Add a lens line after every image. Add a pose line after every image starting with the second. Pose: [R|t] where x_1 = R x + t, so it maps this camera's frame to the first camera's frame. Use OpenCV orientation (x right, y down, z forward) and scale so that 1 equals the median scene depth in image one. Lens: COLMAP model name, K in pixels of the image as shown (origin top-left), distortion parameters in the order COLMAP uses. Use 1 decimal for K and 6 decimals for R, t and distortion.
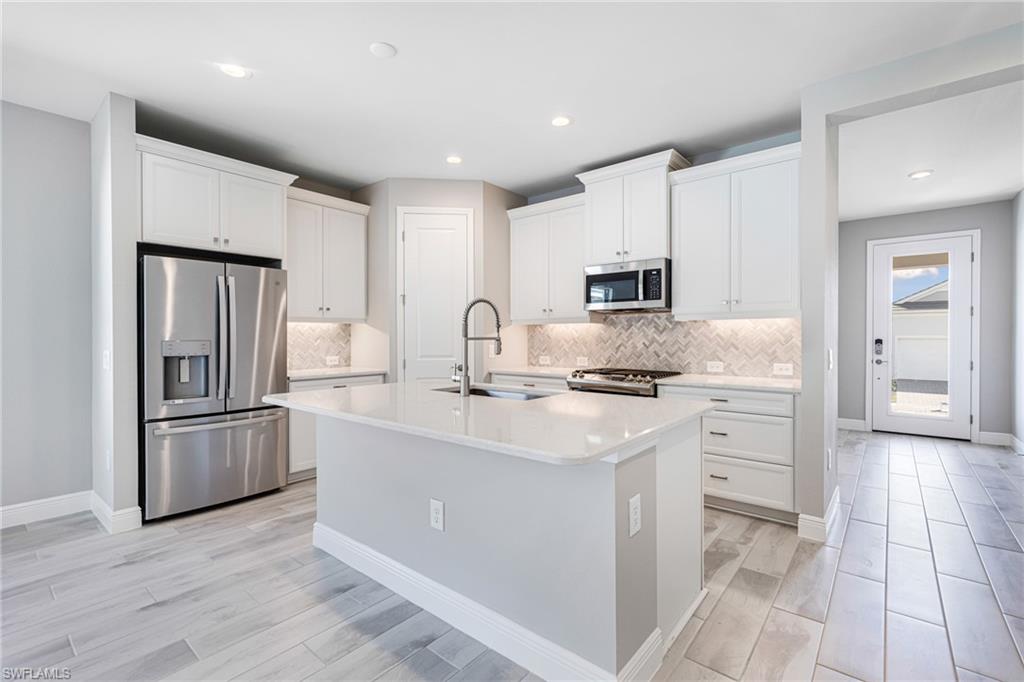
lens RADIAL K [[453.2, 0, 506.3], [0, 453.2, 336.5], [0, 0, 1]] dist [0.001424, 0.000374]
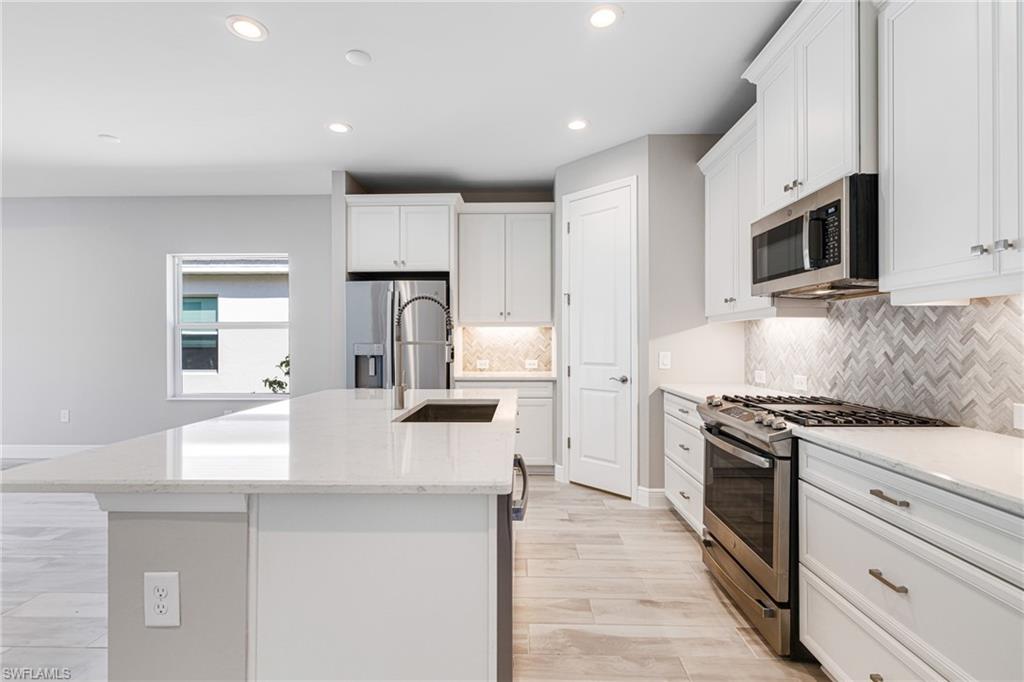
lens RADIAL K [[465.0, 0, 510.5], [0, 465.0, 333.9], [0, 0, 1]] dist [0.002002, 0.000306]
pose [[0.628991, -0.010872, -0.777337, 0.432820], [0.000983, 0.999913, -0.013189, -0.000304], [0.777412, 0.007532, 0.628946, 0.356450]]
